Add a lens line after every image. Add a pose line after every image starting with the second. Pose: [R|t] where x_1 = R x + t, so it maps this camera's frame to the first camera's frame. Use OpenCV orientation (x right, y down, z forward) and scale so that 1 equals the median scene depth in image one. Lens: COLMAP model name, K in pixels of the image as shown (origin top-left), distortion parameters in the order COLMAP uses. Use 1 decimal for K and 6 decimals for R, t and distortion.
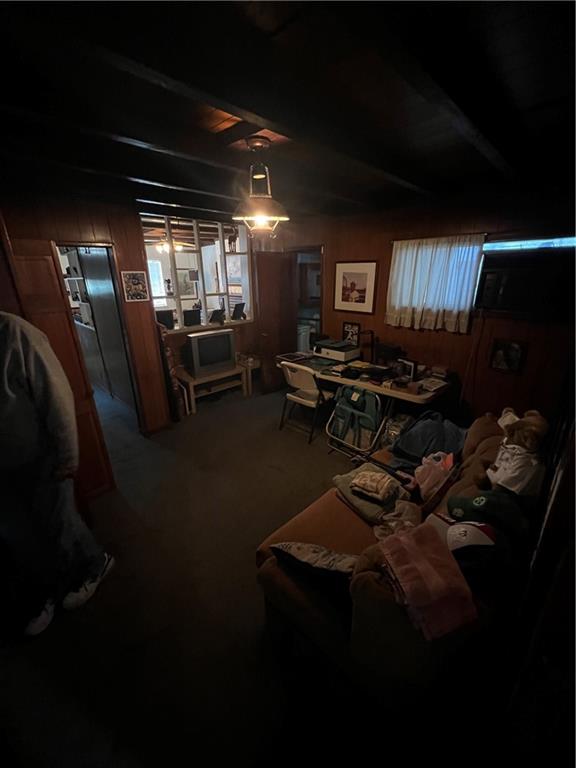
lens RADIAL K [[308.1, 0, 290.5], [0, 308.1, 383.7], [0, 0, 1]] dist [0.003017, 0.000751]
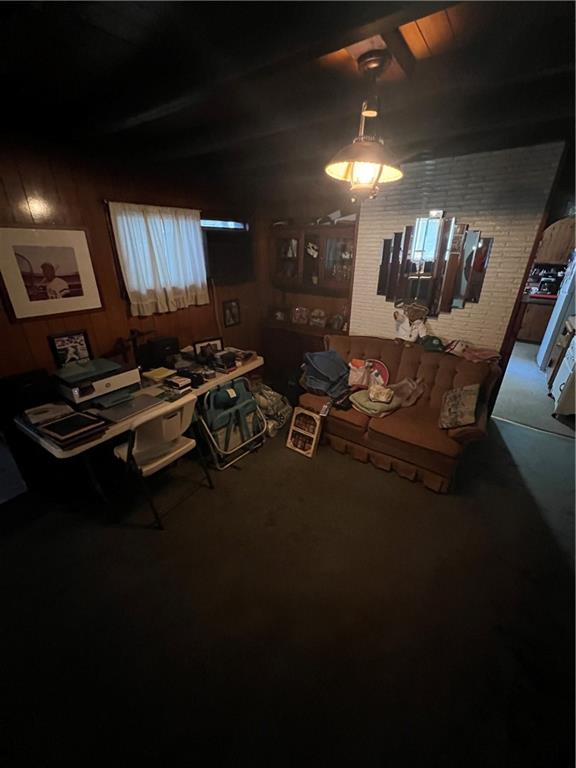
lens RADIAL K [[308.1, 0, 288.0], [0, 308.1, 381.9], [0, 0, 1]] dist [0.003017, 0.000751]
pose [[-0.153988, -0.393311, 0.906418, -0.504337], [0.338563, 0.840822, 0.422365, -0.253696], [-0.928258, 0.371919, 0.003684, 0.716460]]
